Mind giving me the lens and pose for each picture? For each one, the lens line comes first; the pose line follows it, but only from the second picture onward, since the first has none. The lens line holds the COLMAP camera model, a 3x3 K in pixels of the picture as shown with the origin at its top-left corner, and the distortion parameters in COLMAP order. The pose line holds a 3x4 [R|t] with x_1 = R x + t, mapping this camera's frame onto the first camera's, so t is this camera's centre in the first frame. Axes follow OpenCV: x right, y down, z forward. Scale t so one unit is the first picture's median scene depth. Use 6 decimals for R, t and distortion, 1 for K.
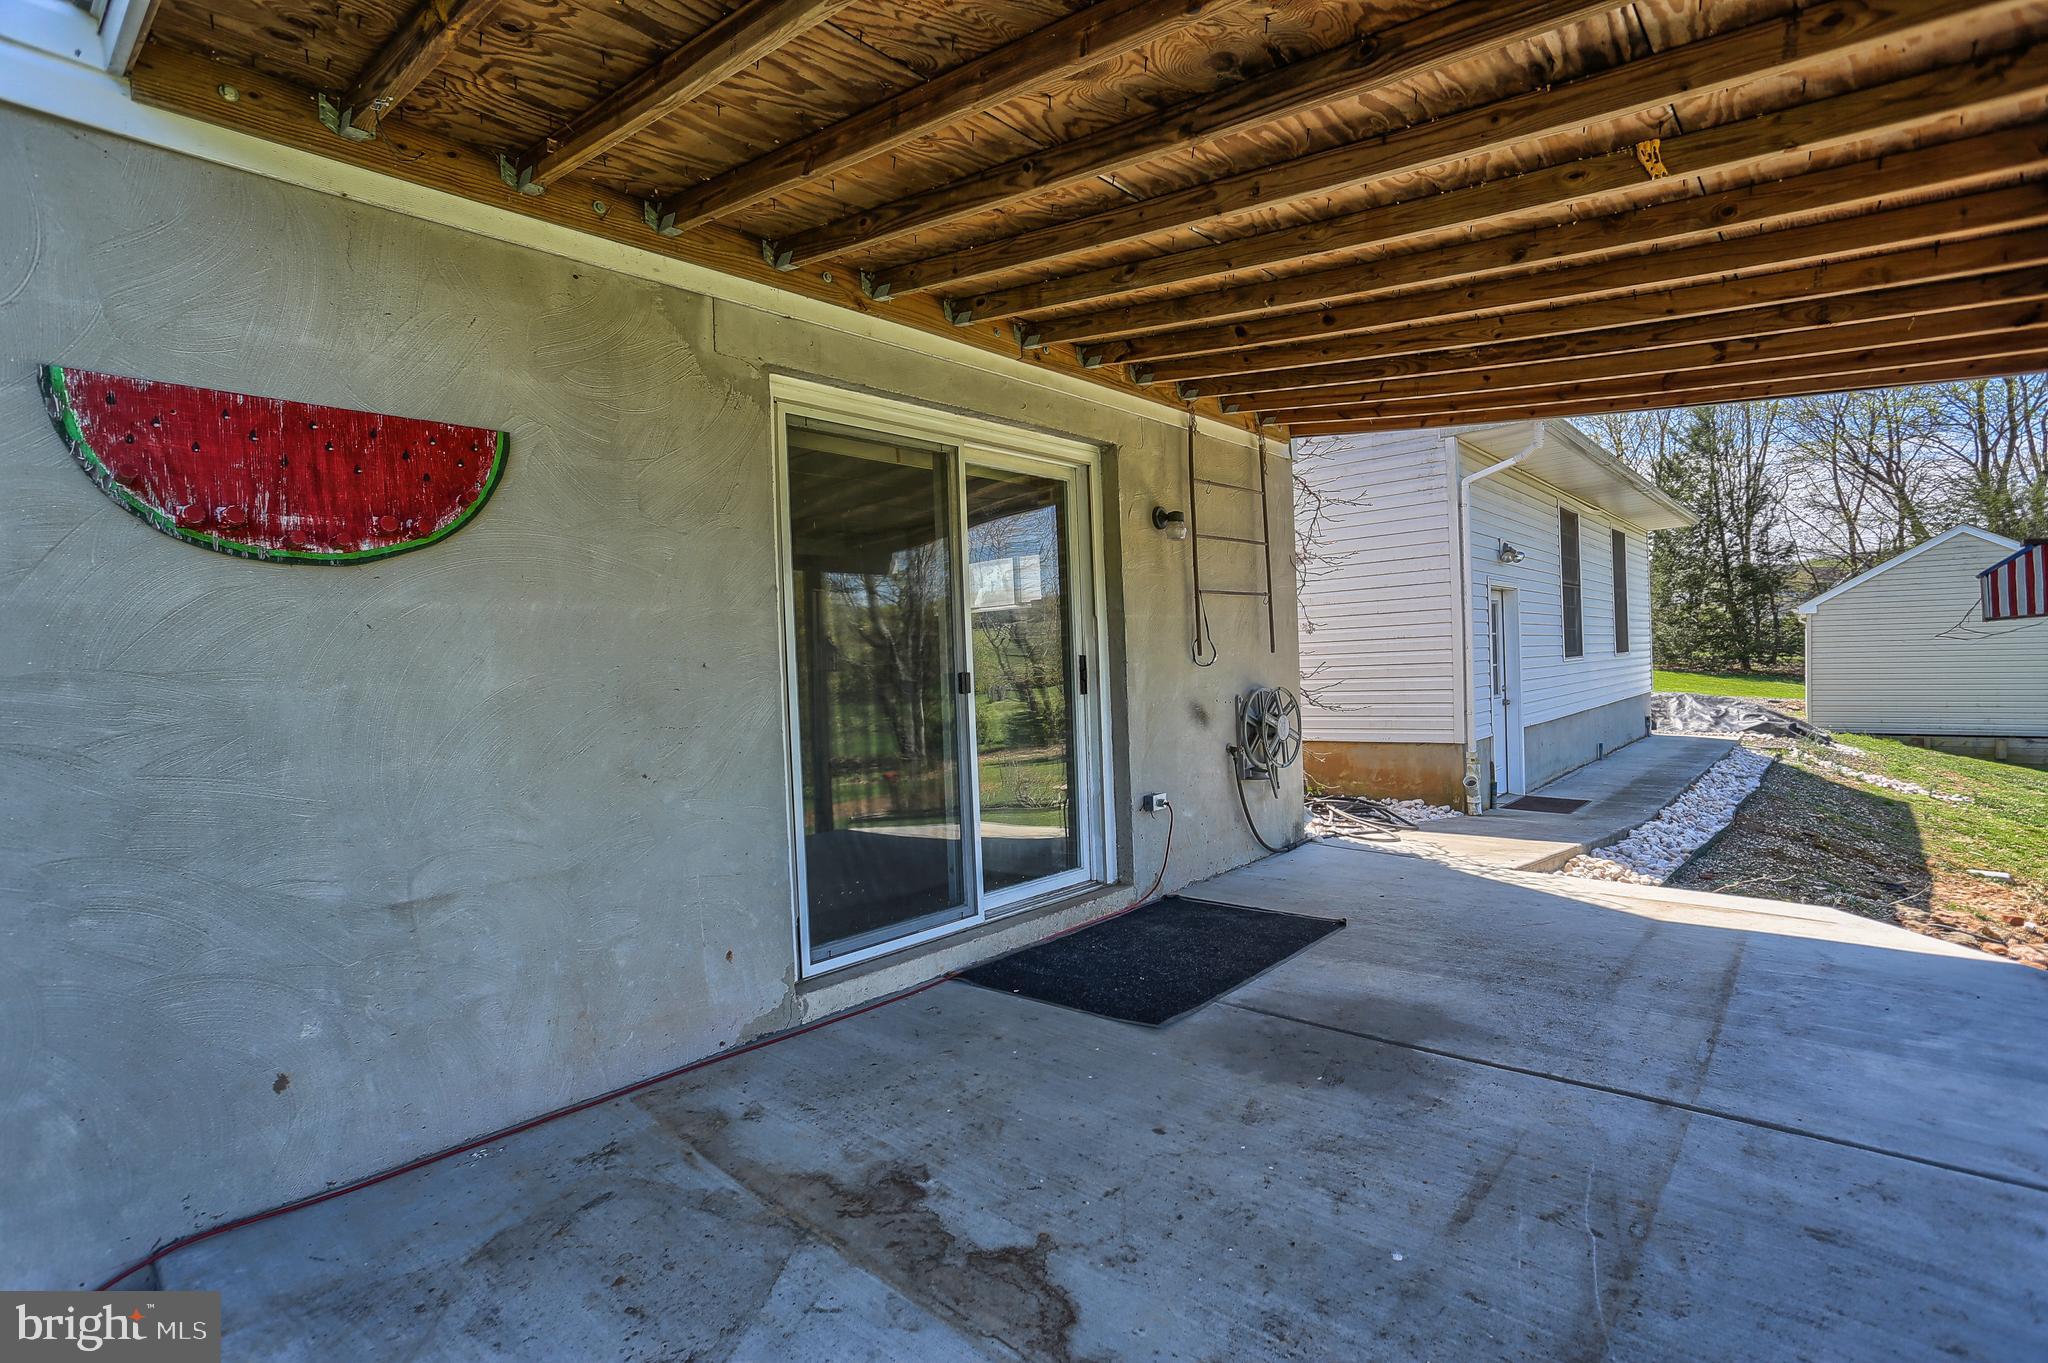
lens RADIAL K [[995.7, 0, 1022.5], [0, 995.7, 680.8], [0, 0, 1]] dist [-0.021377, 0.000804]
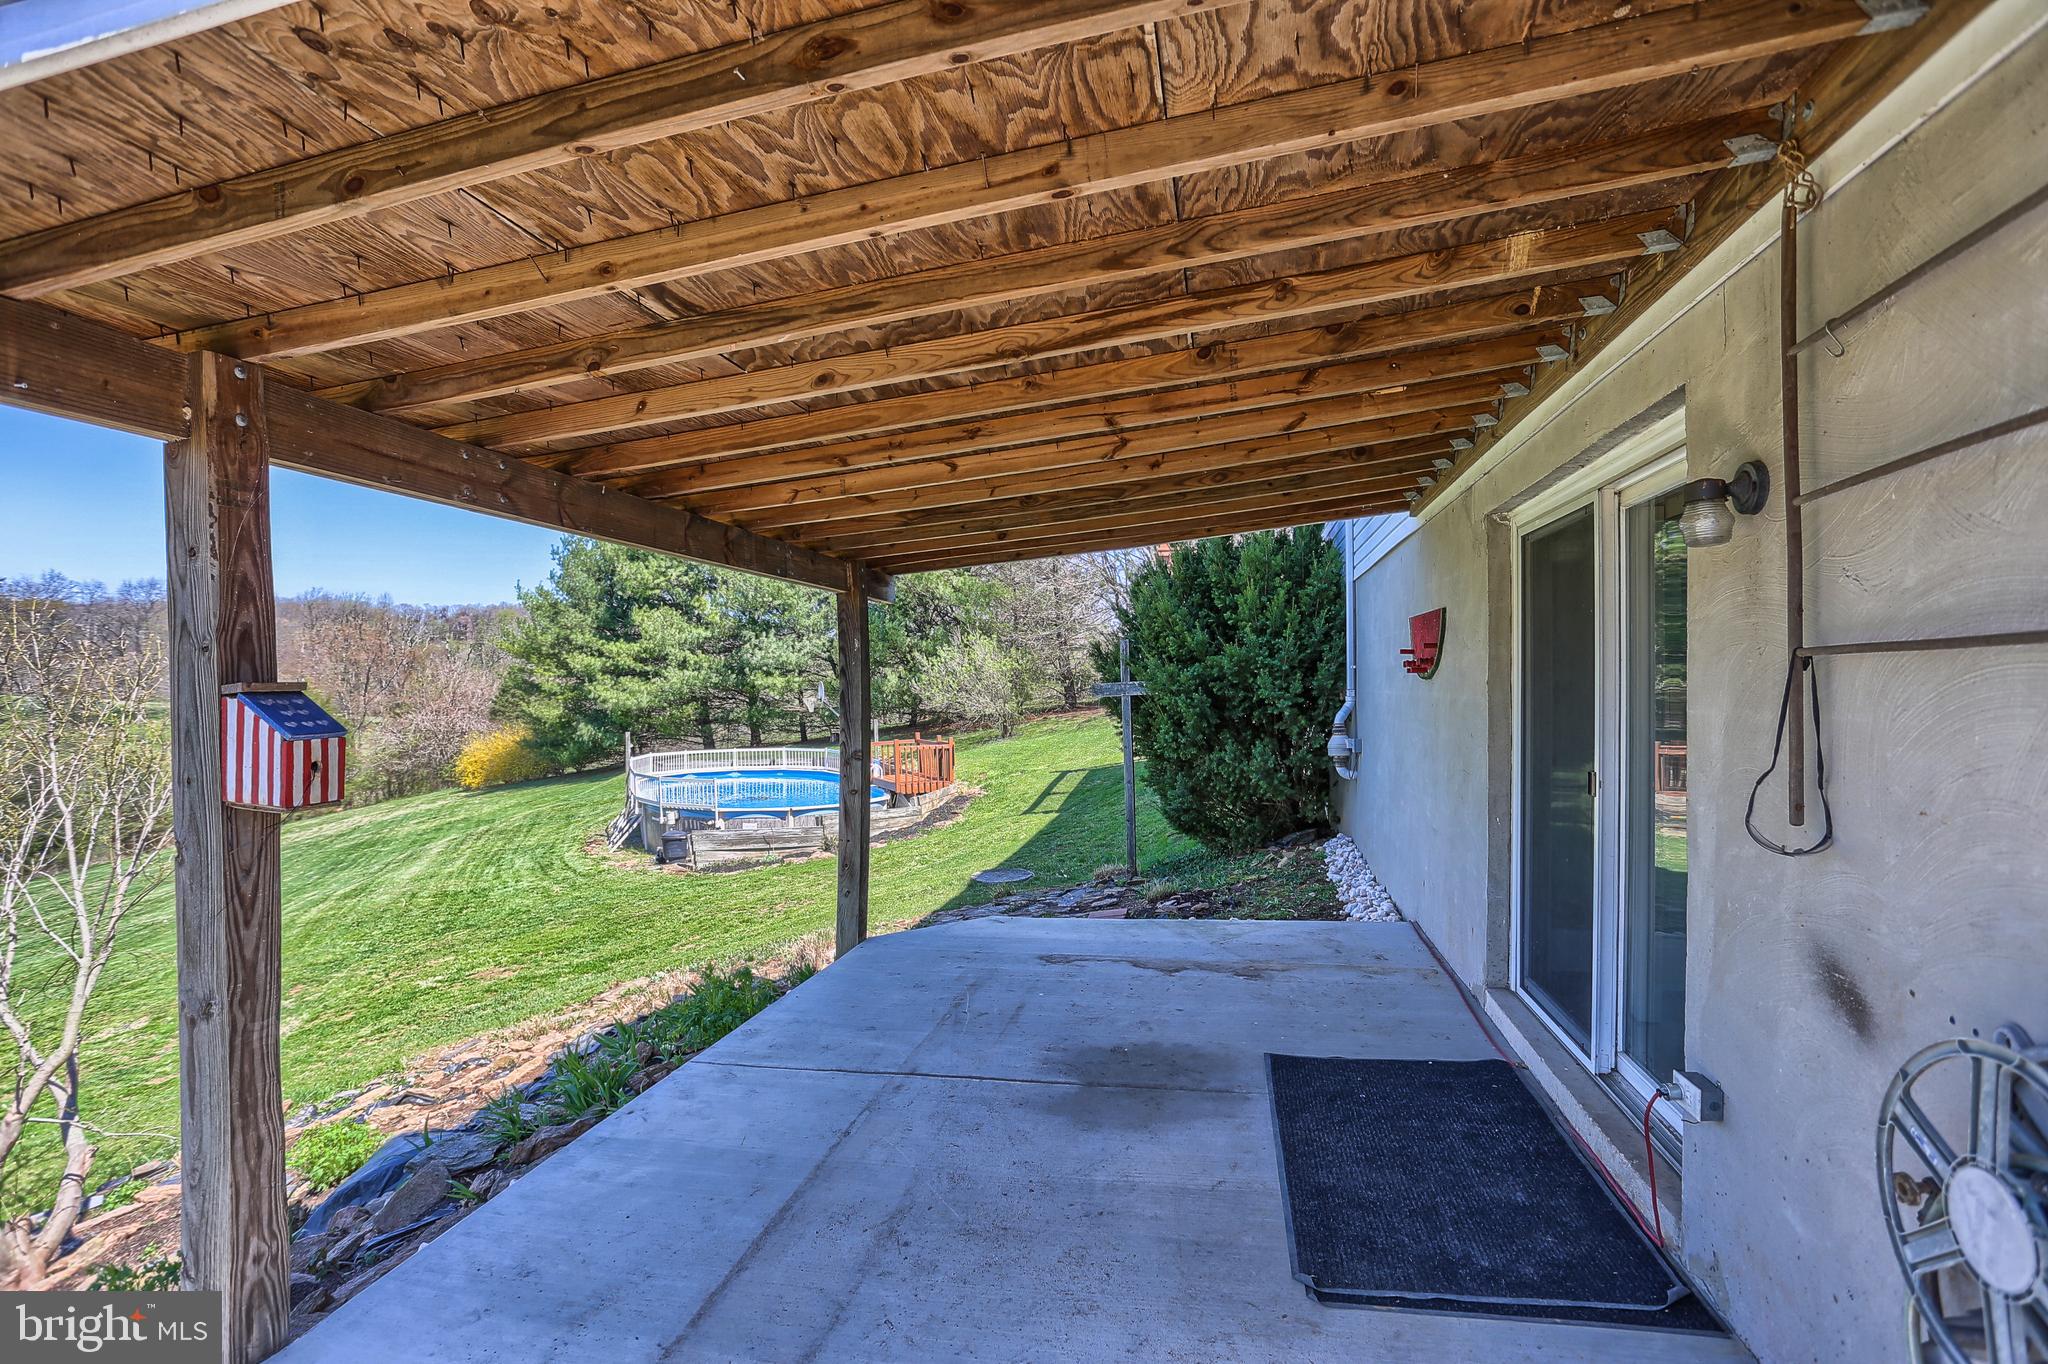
lens RADIAL K [[995.7, 0, 1023.7], [0, 995.7, 689.0], [0, 0, 1]] dist [-0.021377, 0.000804]
pose [[-0.871237, 0.043577, -0.488925, 1.215403], [0.032197, 0.998980, 0.031664, -0.184059], [0.489806, 0.011845, -0.871751, 2.384817]]
